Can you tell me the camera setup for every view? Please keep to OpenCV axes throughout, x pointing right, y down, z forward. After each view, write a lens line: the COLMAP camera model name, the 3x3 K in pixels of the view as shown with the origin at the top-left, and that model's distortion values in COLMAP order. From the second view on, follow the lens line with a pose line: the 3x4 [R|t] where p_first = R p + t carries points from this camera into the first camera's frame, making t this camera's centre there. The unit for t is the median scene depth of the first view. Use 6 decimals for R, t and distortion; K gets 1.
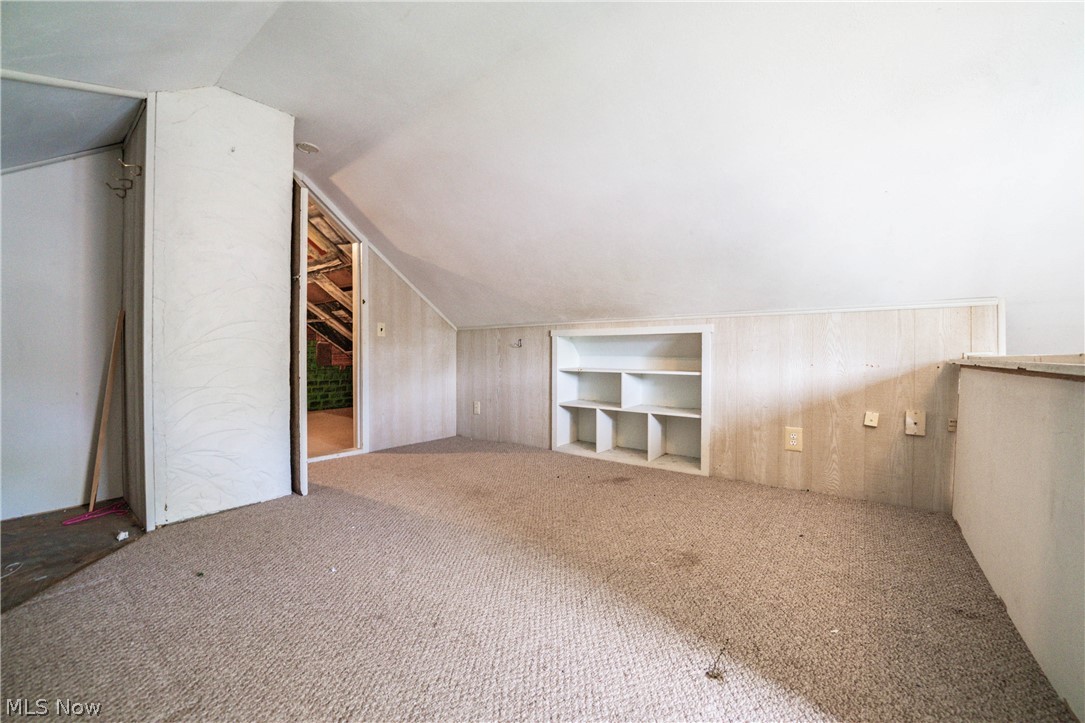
lens RADIAL K [[419.3, 0, 531.0], [0, 419.3, 356.9], [0, 0, 1]] dist [-0.022711, 0.000240]
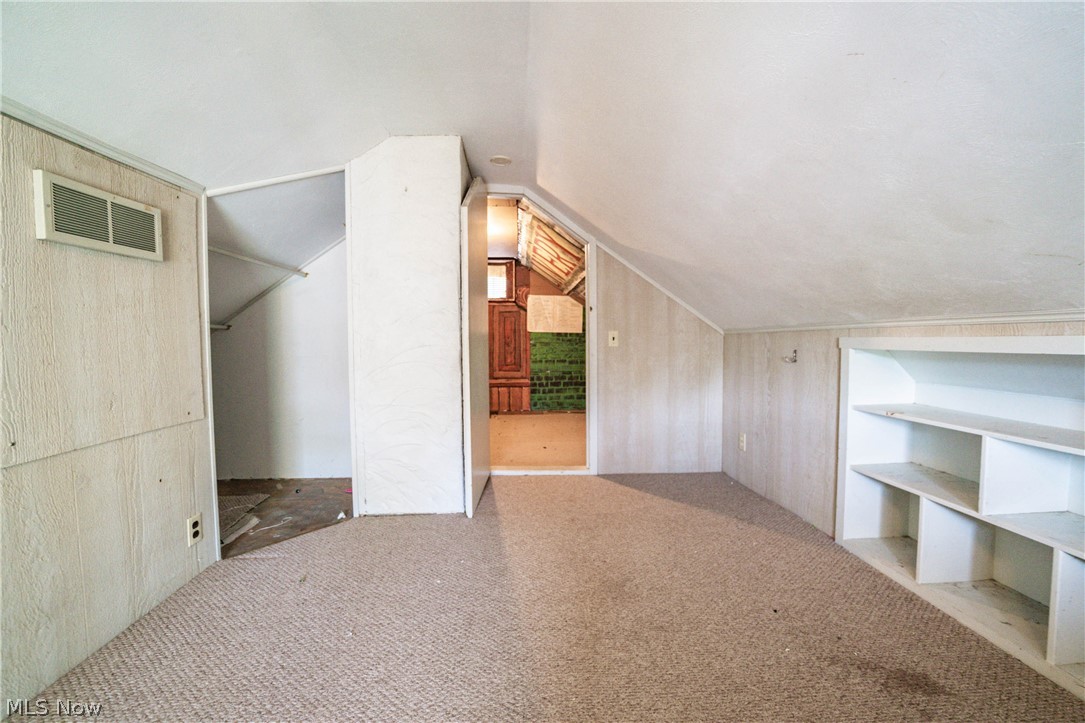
lens RADIAL K [[419.3, 0, 531.0], [0, 419.3, 356.9], [0, 0, 1]] dist [-0.022711, 0.000240]
pose [[0.660982, 0.020098, -0.750133, 0.193570], [0.000526, 0.999629, 0.027246, -0.052096], [0.750402, -0.018404, 0.660726, 0.297203]]
